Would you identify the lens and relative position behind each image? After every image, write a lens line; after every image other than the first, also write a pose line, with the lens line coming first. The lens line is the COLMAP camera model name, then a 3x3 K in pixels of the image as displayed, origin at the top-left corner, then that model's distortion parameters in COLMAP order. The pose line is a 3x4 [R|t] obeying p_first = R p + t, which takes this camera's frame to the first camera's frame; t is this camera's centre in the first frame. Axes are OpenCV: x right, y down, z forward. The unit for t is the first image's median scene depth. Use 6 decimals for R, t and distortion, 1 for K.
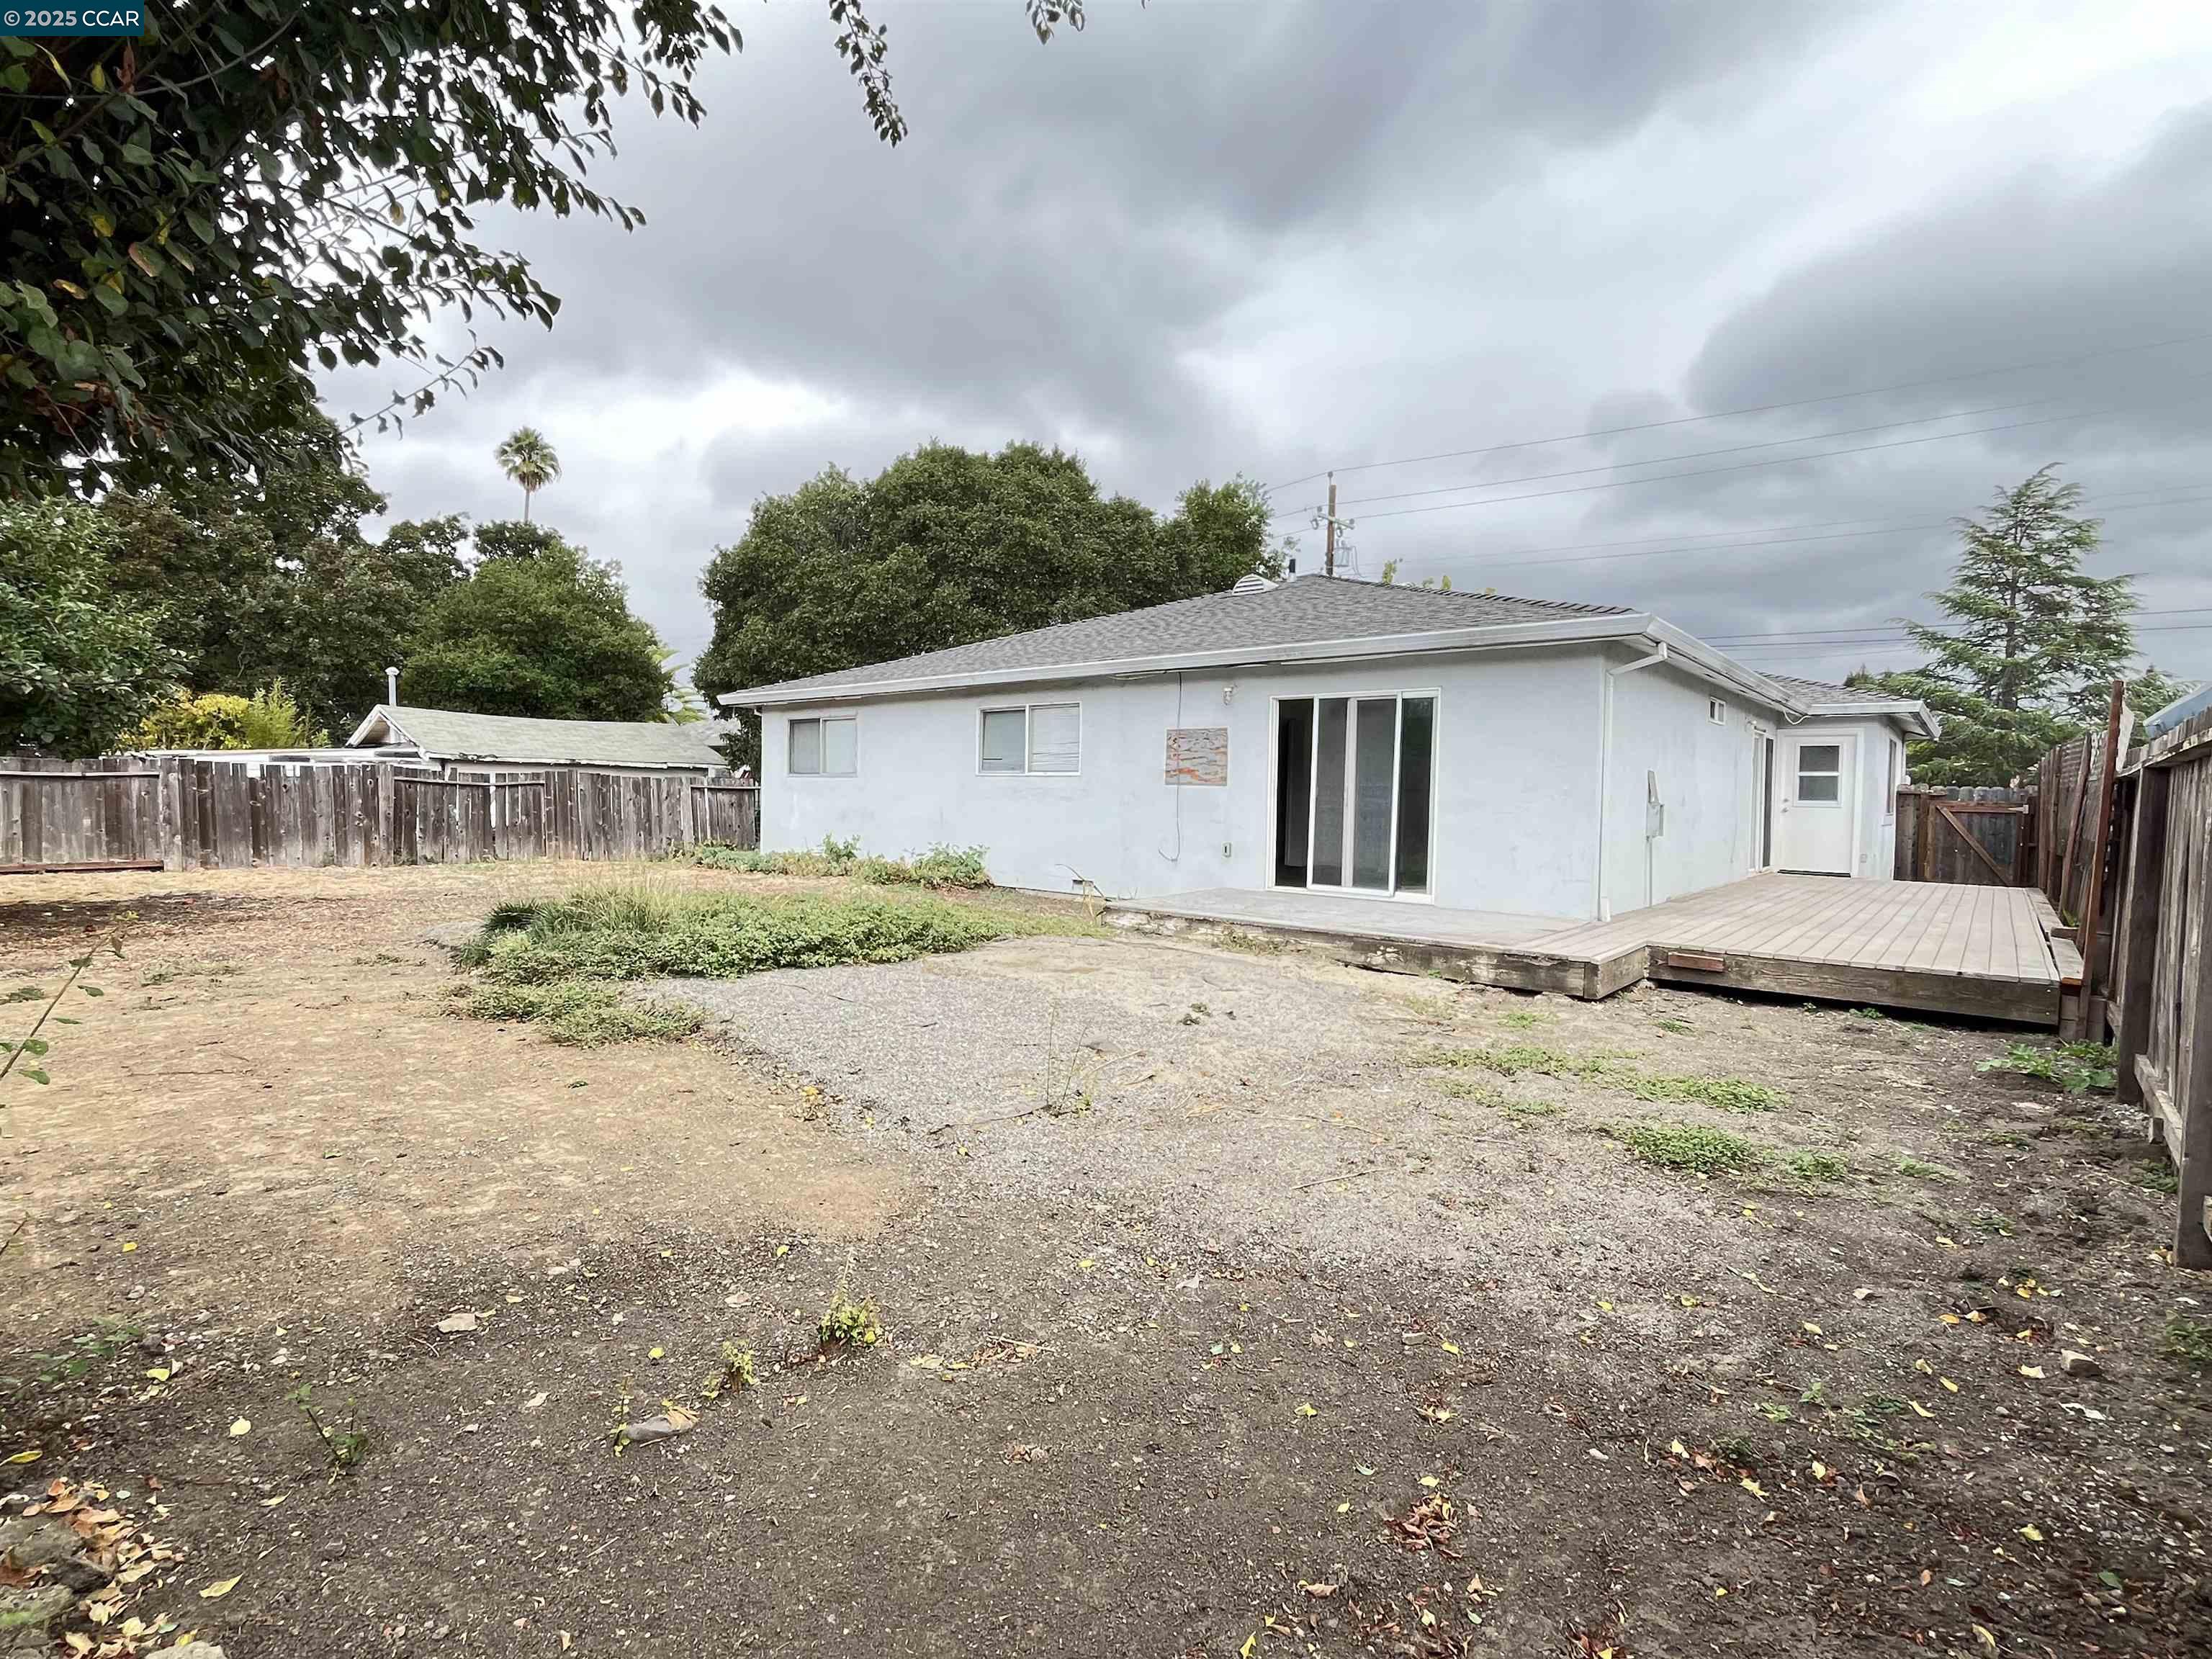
lens RADIAL K [[1050.7, 0, 1106.5], [0, 1050.7, 821.8], [0, 0, 1]] dist [-0.000449, -0.000084]
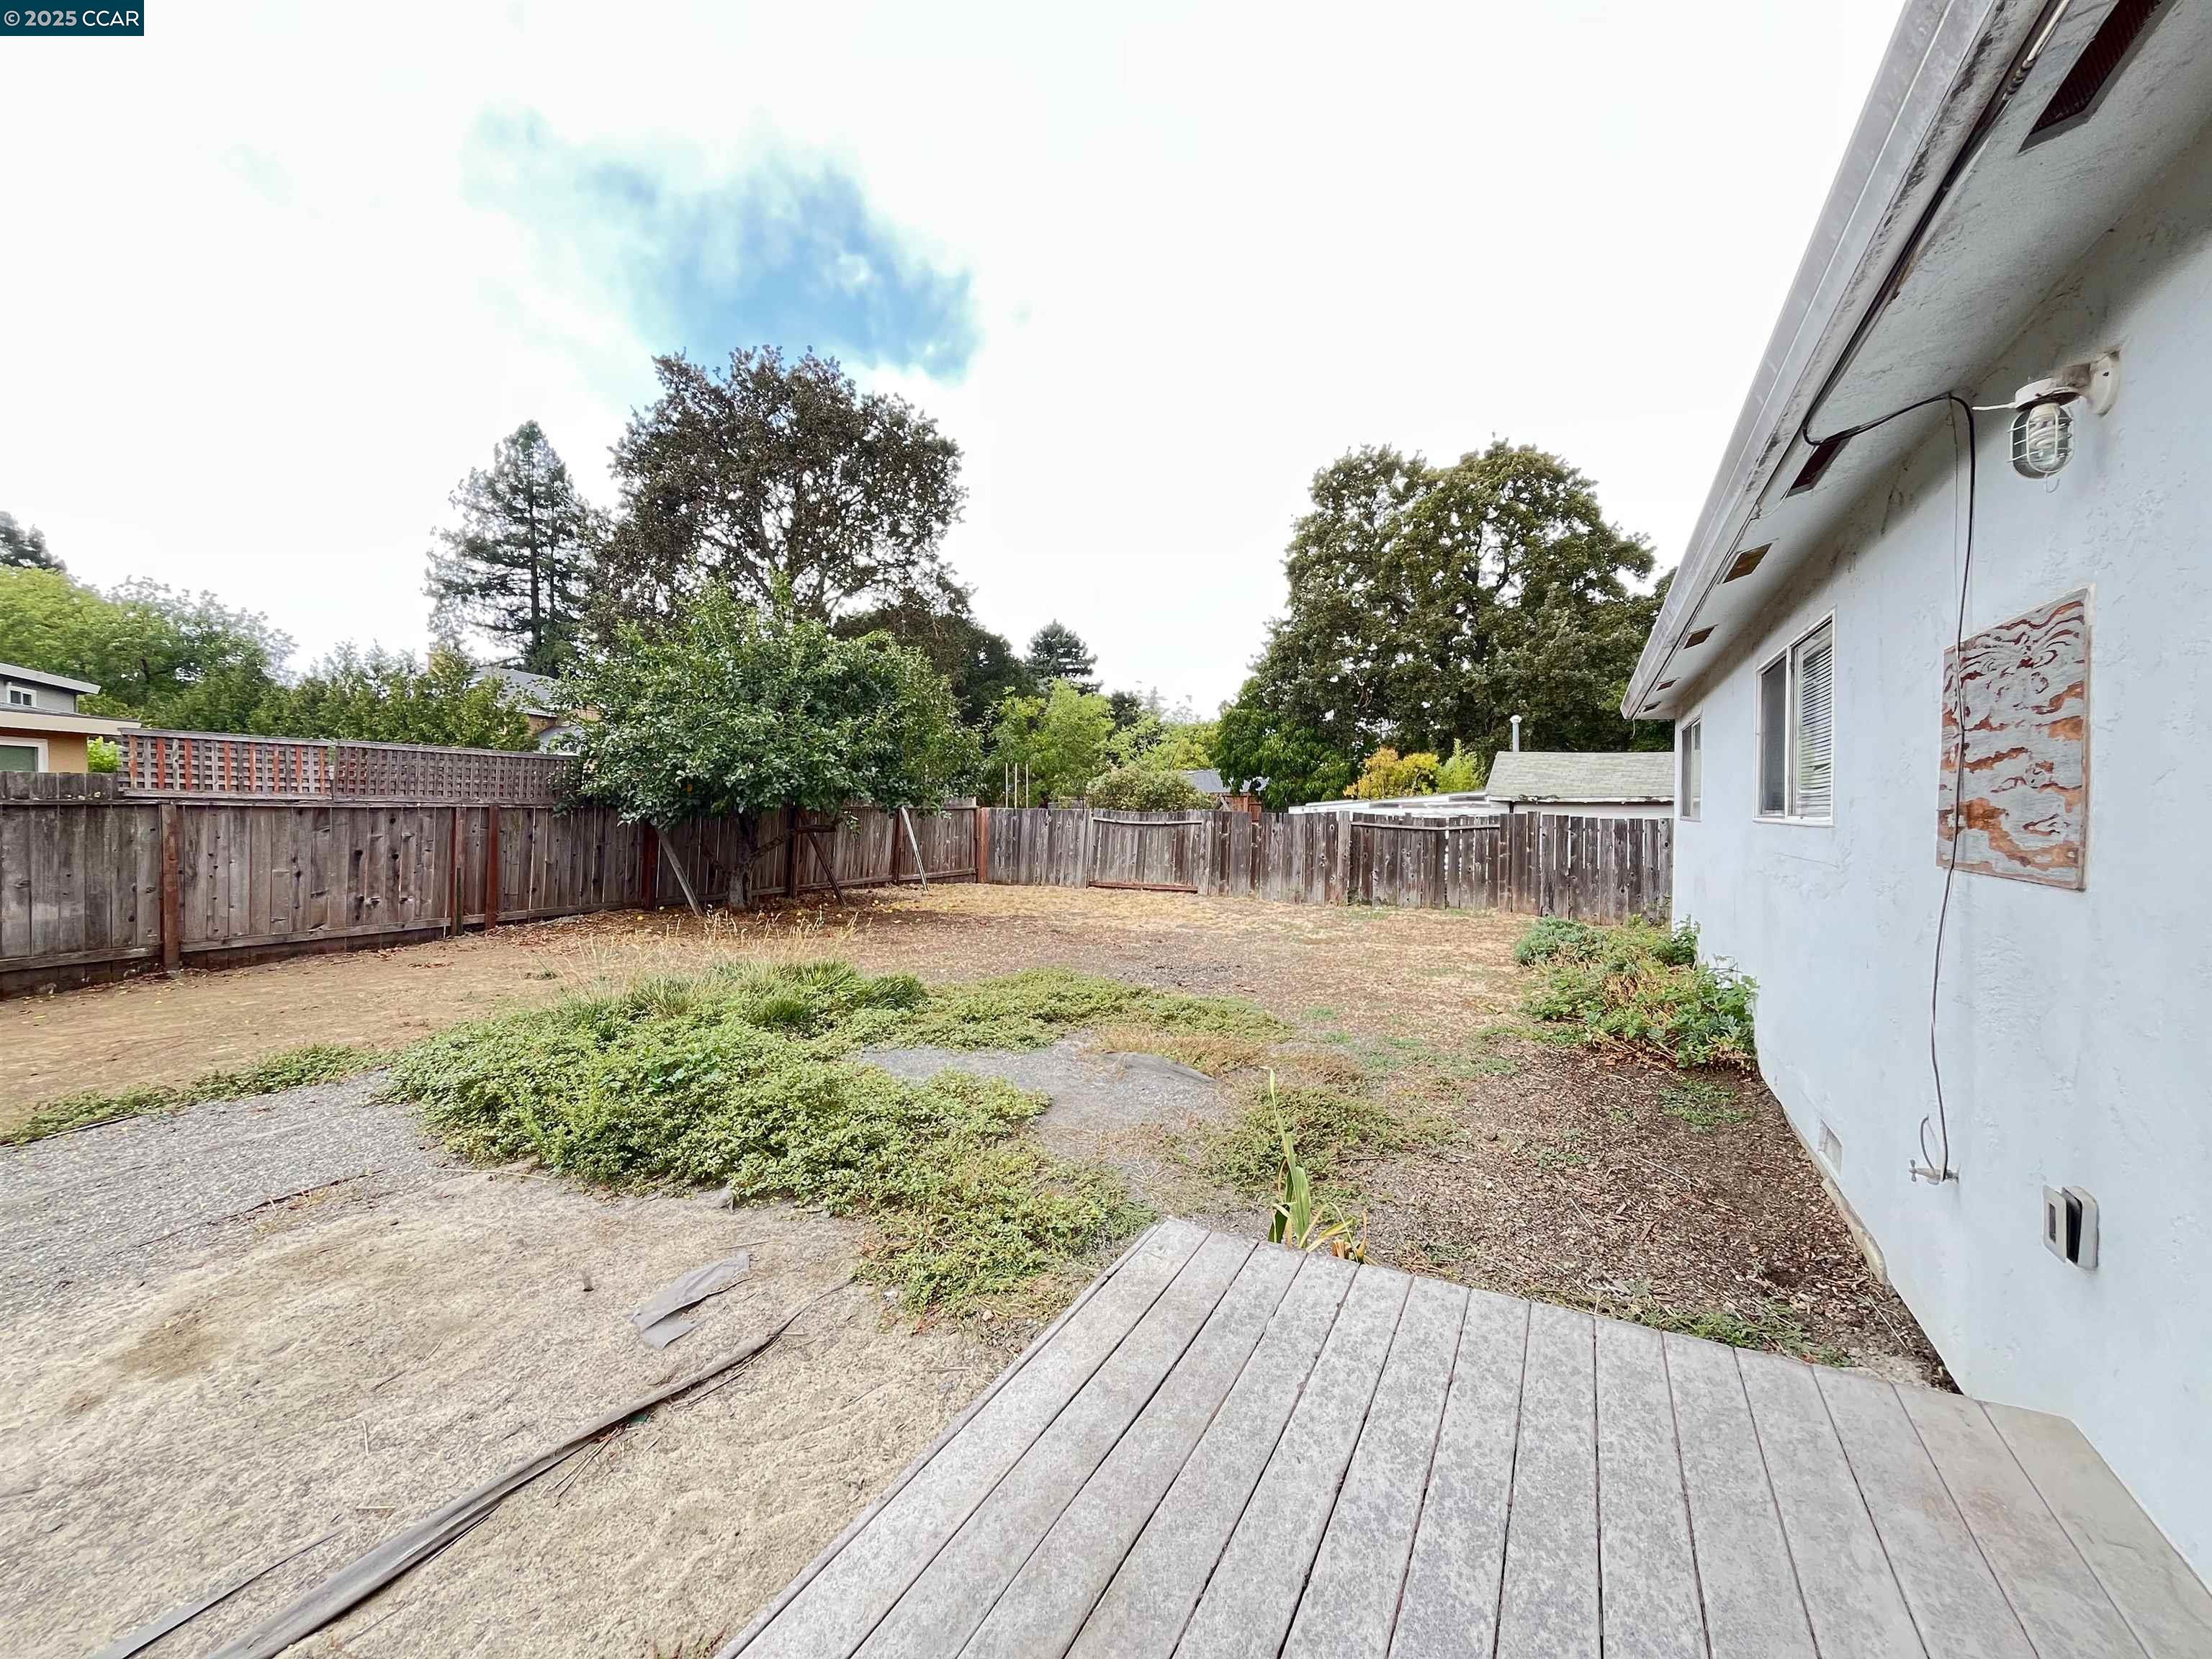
lens RADIAL K [[890.7, 0, 1098.0], [0, 890.7, 823.4], [0, 0, 1]] dist [-0.003384, 0.000363]
pose [[0.205411, -0.000442, -0.978676, 0.177618], [-0.027602, 0.999599, -0.006245, -0.031304], [0.978287, 0.028296, 0.205316, 0.619026]]
